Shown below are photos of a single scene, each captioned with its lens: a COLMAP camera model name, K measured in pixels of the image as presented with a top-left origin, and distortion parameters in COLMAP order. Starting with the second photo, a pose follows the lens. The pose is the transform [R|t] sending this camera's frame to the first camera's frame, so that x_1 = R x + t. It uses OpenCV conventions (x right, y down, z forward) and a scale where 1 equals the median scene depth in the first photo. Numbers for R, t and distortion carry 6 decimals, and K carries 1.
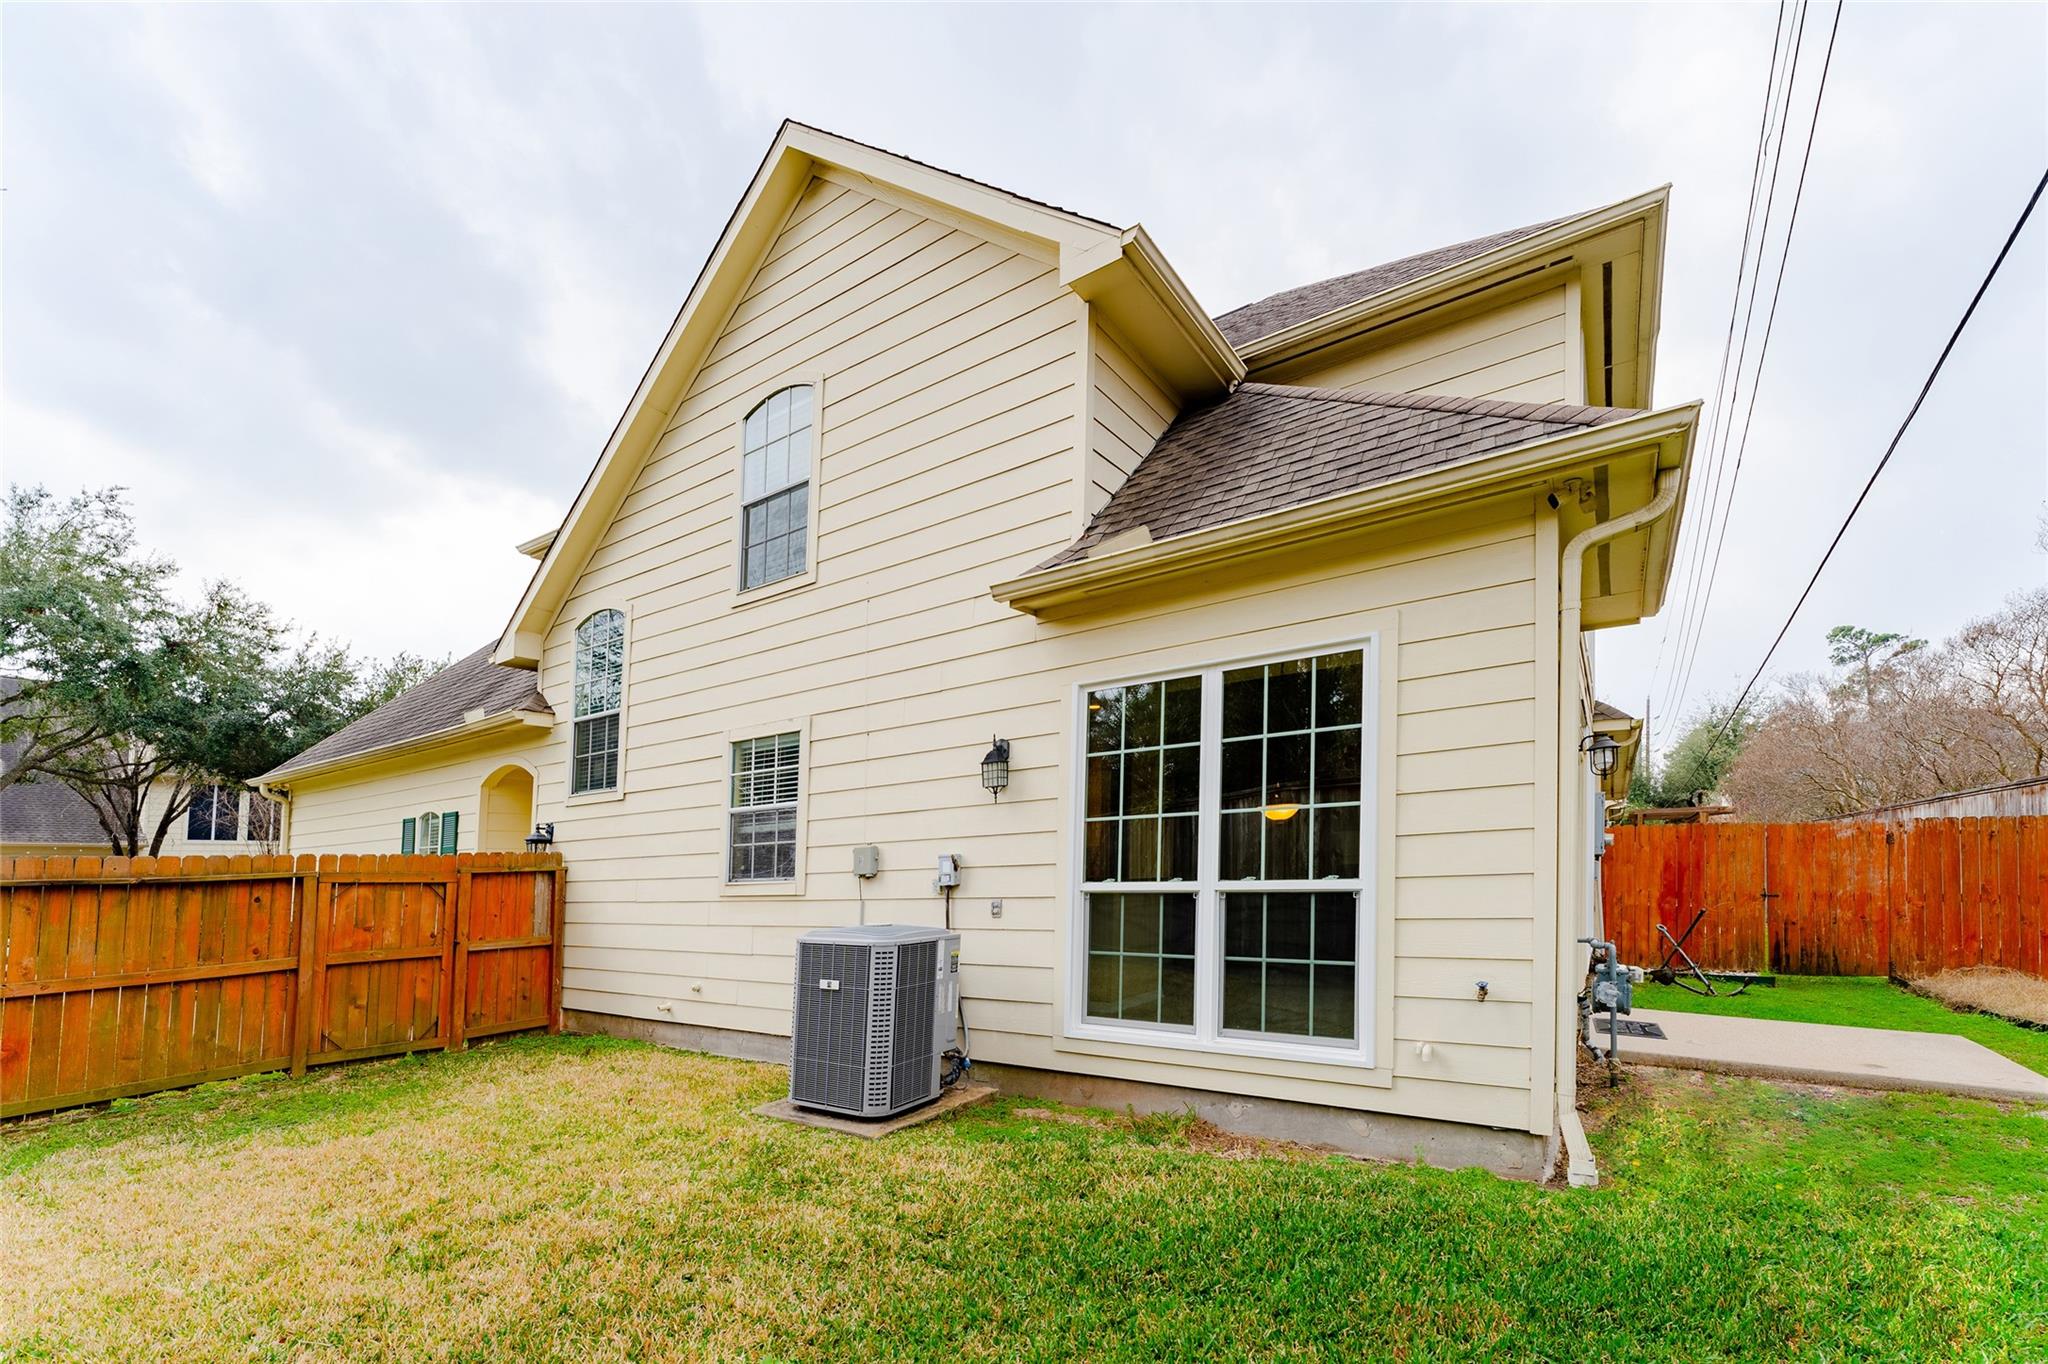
lens RADIAL K [[876.7, 0, 1030.7], [0, 876.7, 881.4], [0, 0, 1]] dist [0.000958, 0.000338]
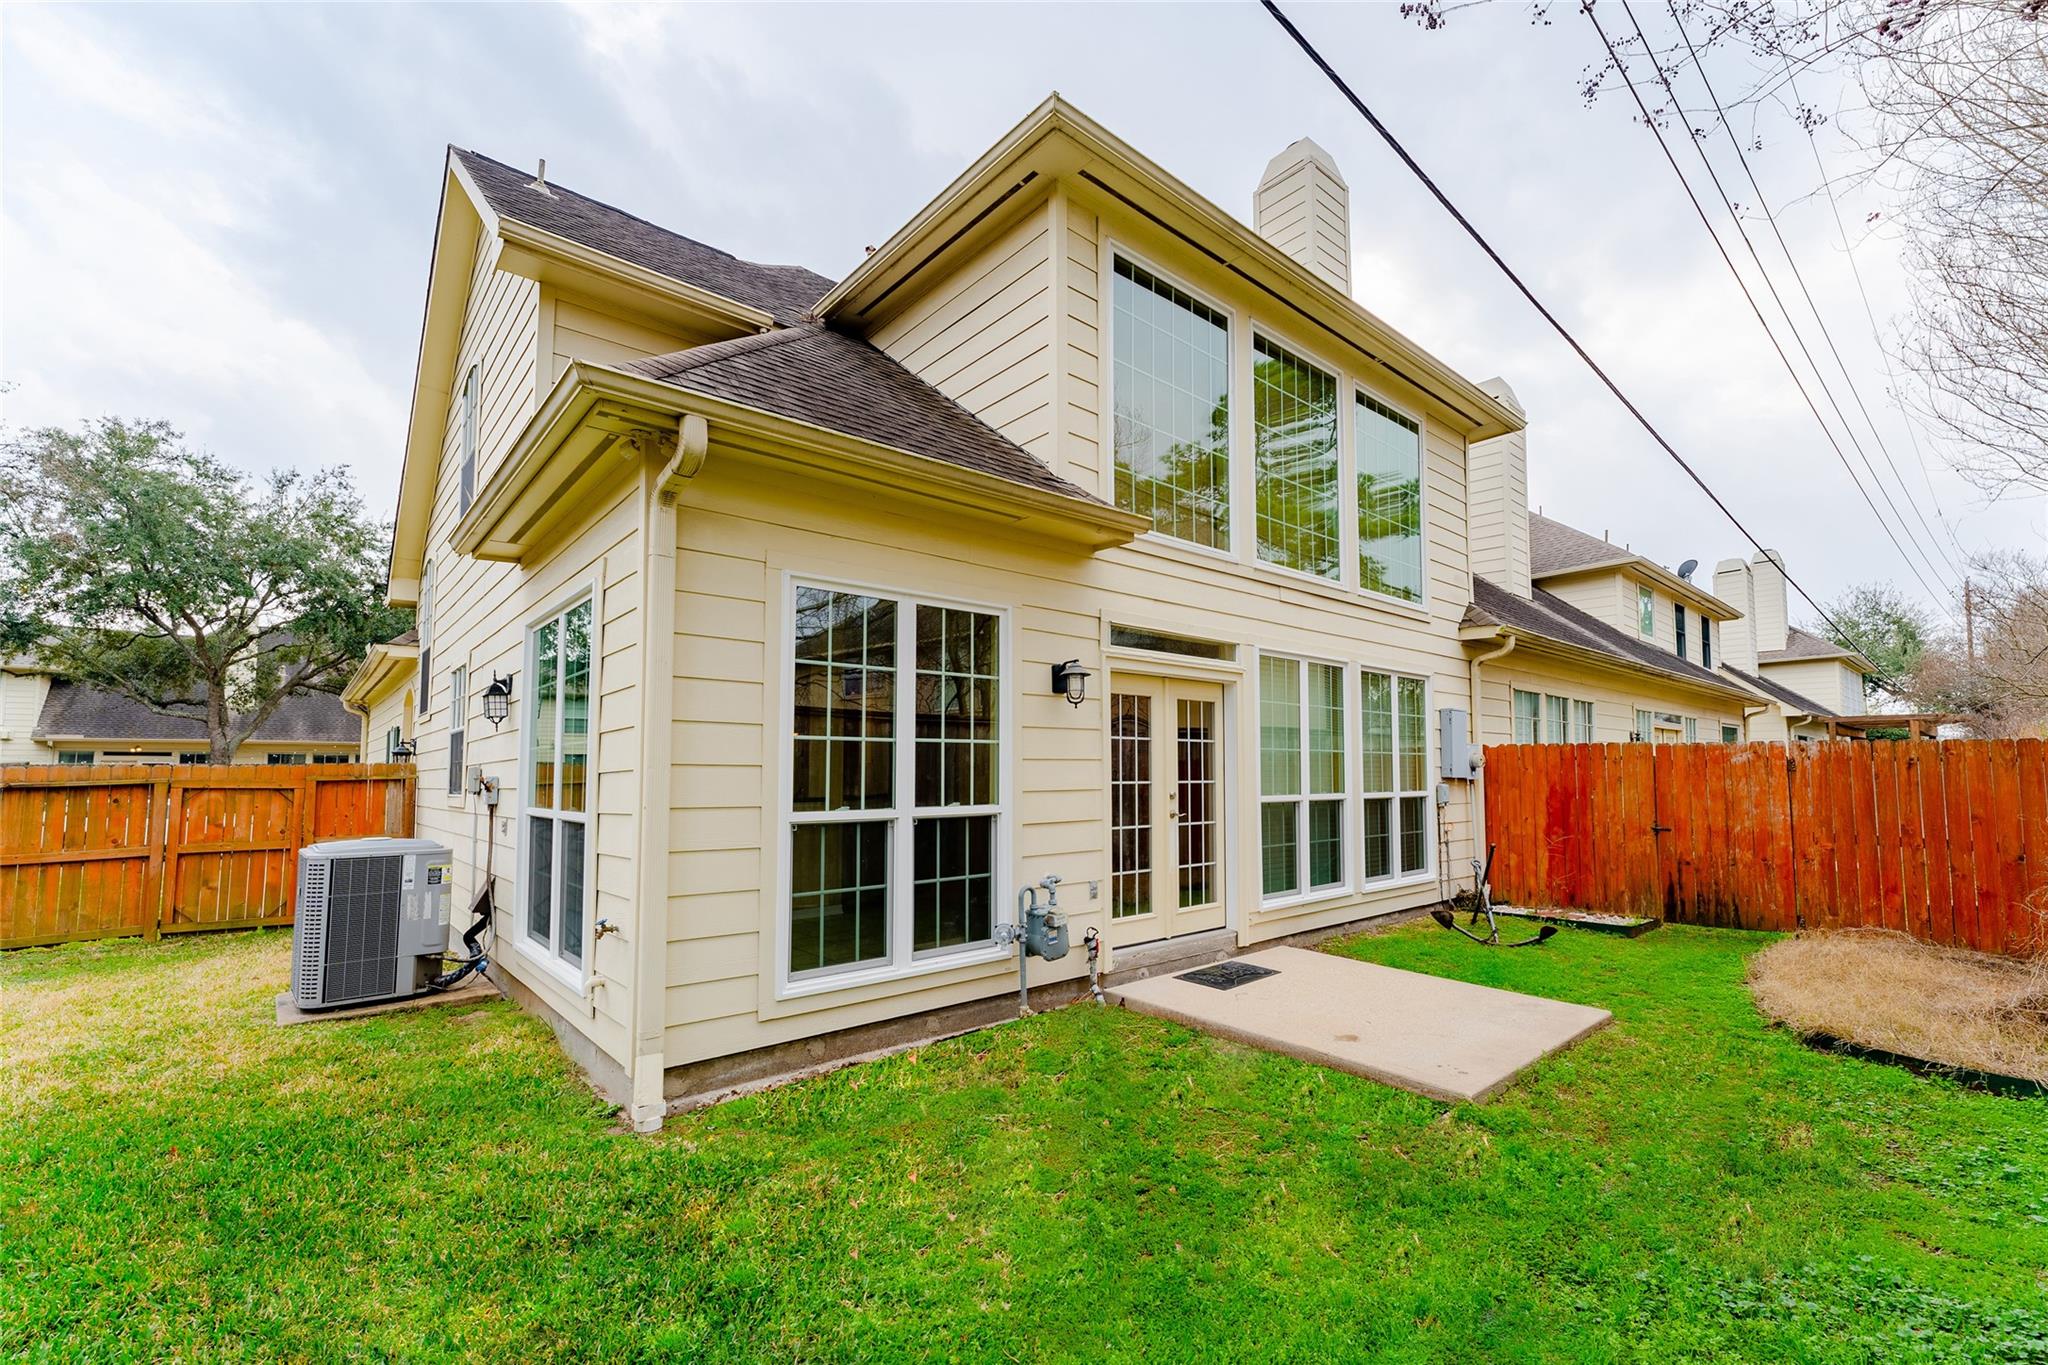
lens RADIAL K [[872.7, 0, 1106.6], [0, 872.7, 755.2], [0, 0, 1]] dist [0.000160, 0.000108]
pose [[0.973969, 0.011056, -0.226410, 0.544420], [-0.017740, 0.999464, -0.027507, -0.024459], [0.225985, 0.030807, 0.973644, 0.057437]]
